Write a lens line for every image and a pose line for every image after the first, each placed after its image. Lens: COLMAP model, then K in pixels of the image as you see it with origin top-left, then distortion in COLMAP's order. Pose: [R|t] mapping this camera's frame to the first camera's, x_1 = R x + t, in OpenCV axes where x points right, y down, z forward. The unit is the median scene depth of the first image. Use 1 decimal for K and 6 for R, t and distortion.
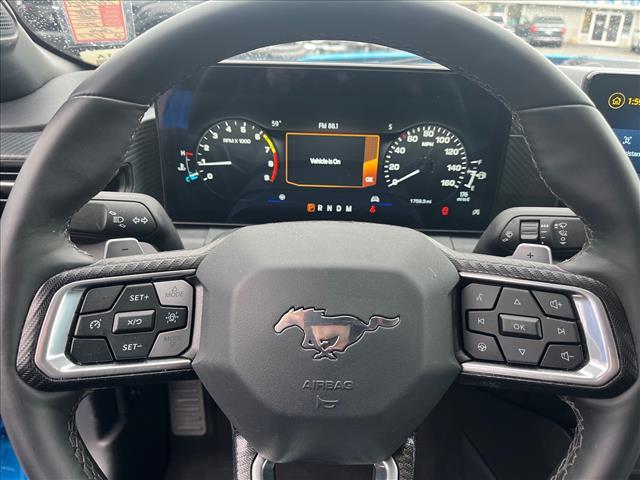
lens RADIAL K [[488.4, 0, 320.0], [0, 488.4, 240.0], [0, 0, 1]] dist [0.007381, -0.005606]
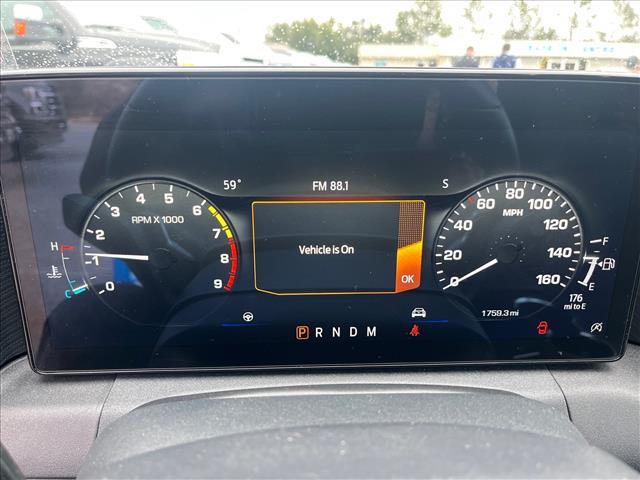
lens RADIAL K [[488.4, 0, 320.0], [0, 488.4, 240.0], [0, 0, 1]] dist [0.007381, -0.005606]
pose [[0.998032, -0.038787, 0.049278, -0.022537], [0.043279, 0.994666, -0.093627, -0.122626], [-0.045383, 0.095576, 0.994387, 0.465163]]
